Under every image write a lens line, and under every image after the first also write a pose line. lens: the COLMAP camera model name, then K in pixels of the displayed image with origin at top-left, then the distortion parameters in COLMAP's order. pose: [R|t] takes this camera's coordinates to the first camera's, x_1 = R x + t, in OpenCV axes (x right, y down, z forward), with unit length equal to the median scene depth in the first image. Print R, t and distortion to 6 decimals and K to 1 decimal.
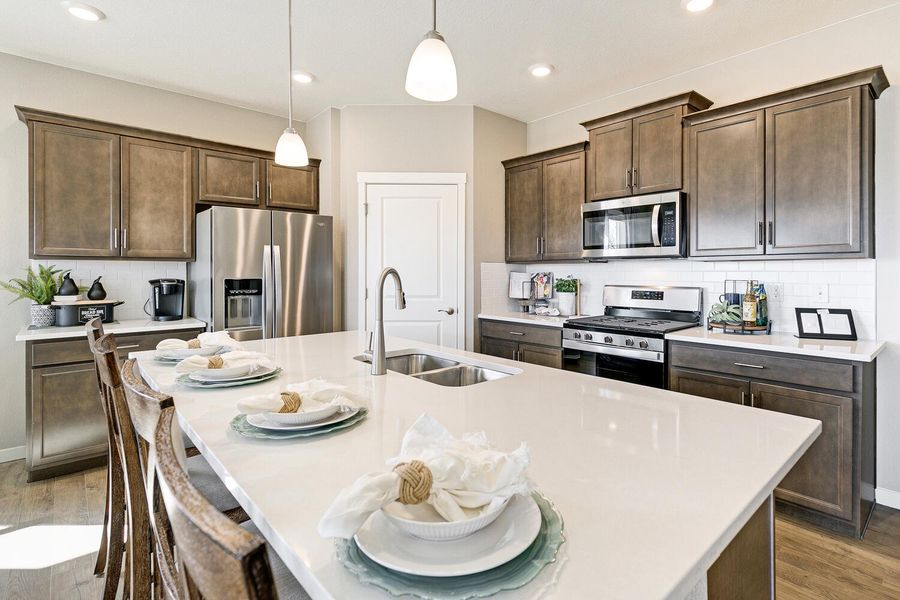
lens RADIAL K [[450.4, 0, 490.1], [0, 450.4, 273.4], [0, 0, 1]] dist [0.001822, -0.000405]
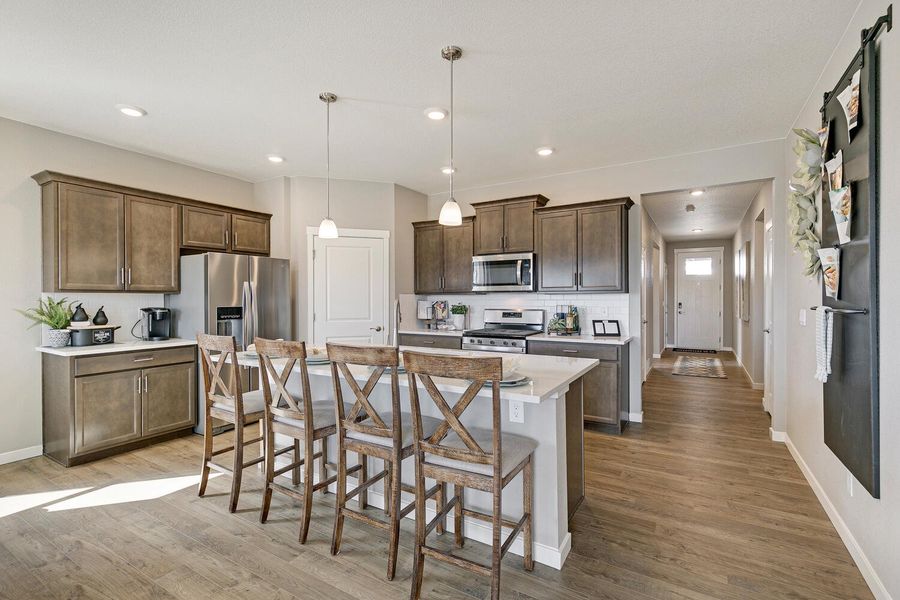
lens RADIAL K [[400.6, 0, 463.3], [0, 400.6, 302.2], [0, 0, 1]] dist [-0.000325, 0.000136]
pose [[0.962363, -0.005878, 0.271705, -0.219122], [0.004929, 0.999979, 0.004176, -0.003740], [-0.271724, -0.002679, 0.962372, -0.345029]]
